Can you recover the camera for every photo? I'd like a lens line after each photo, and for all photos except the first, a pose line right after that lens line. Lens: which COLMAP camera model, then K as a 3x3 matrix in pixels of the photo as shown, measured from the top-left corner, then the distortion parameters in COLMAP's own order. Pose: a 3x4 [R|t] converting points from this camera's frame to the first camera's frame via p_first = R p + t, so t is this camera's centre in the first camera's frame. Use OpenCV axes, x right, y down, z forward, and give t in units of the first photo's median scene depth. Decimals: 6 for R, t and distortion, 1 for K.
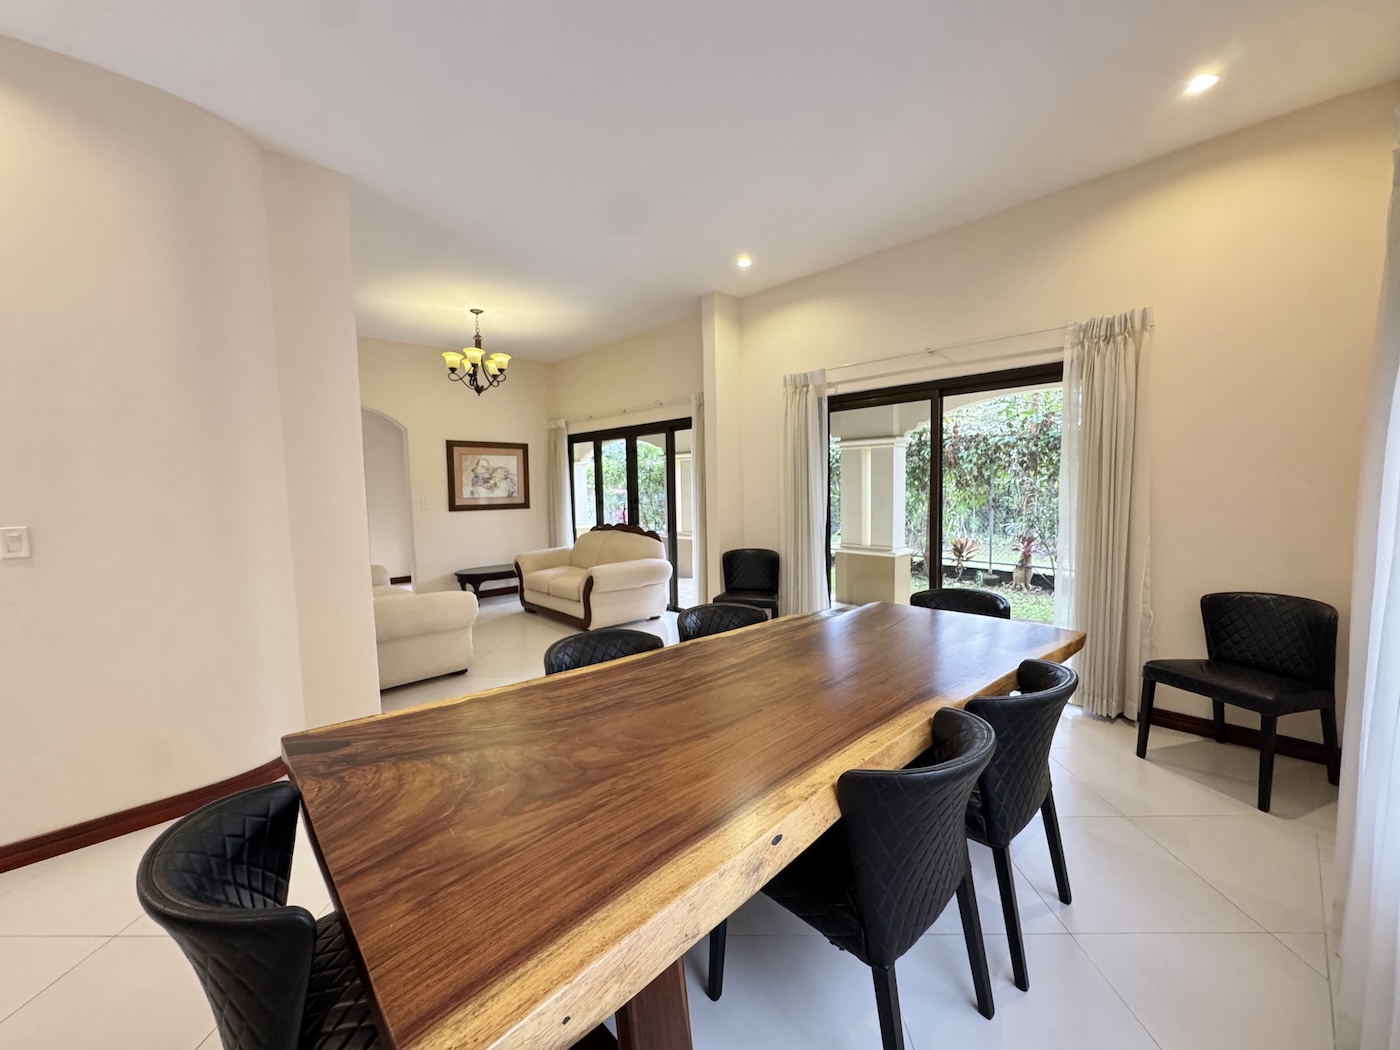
lens RADIAL K [[562.6, 0, 704.3], [0, 562.6, 521.8], [0, 0, 1]] dist [-0.002031, 0.000323]
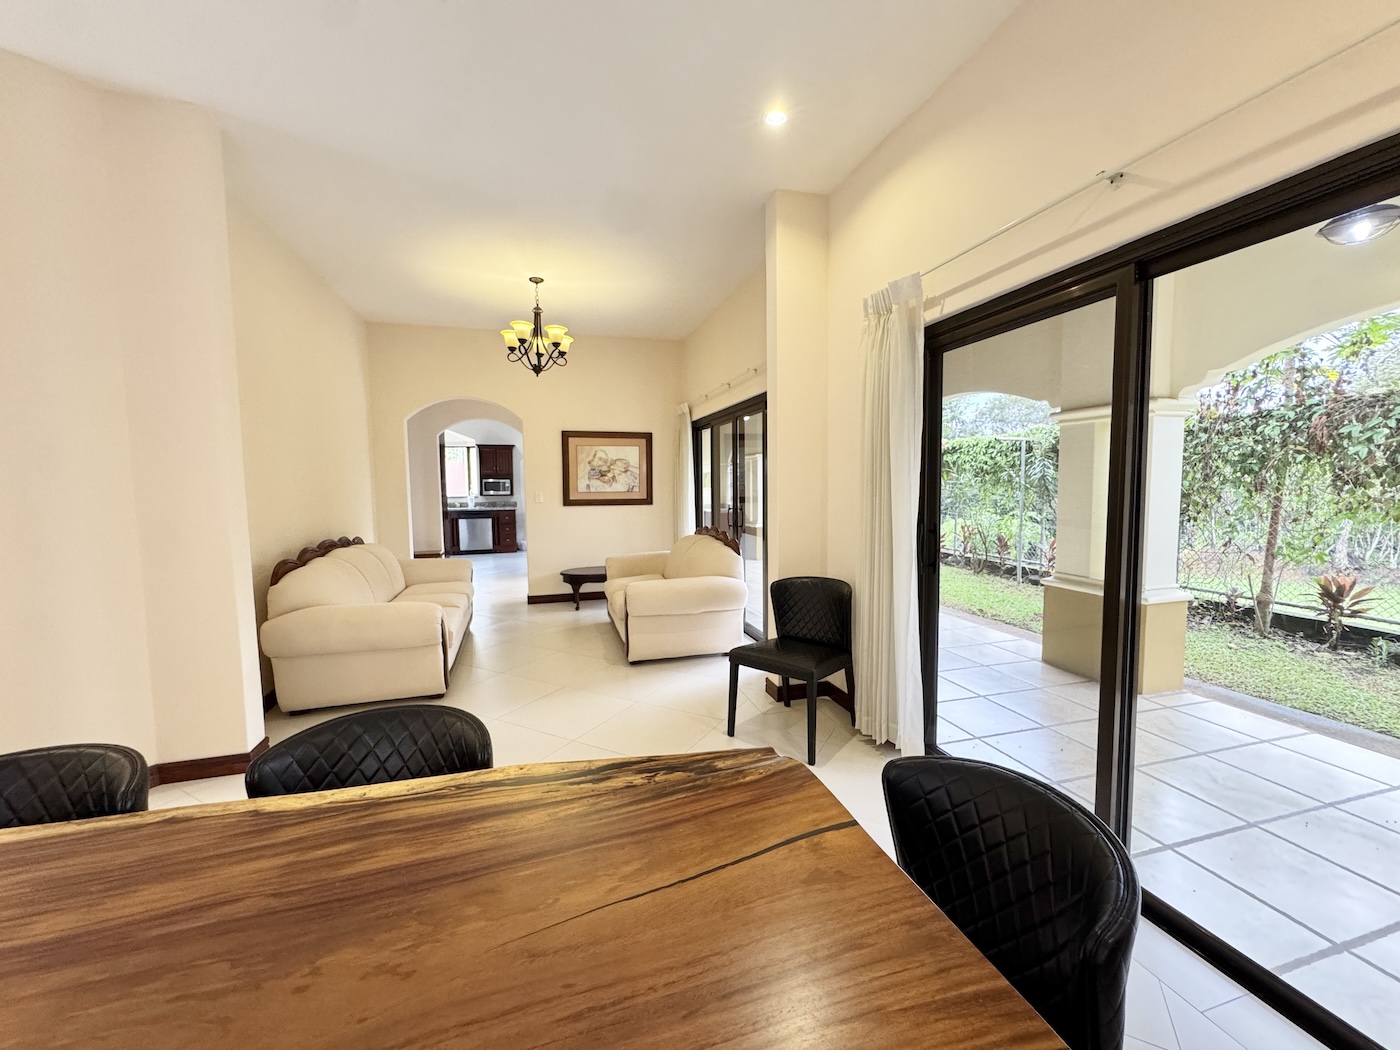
lens RADIAL K [[562.6, 0, 704.3], [0, 562.6, 521.8], [0, 0, 1]] dist [-0.002031, 0.000323]
pose [[0.889002, 0.039963, -0.456156, 0.184408], [-0.036069, 0.999201, 0.017241, -0.016316], [0.456480, 0.001126, 0.889733, 0.256637]]
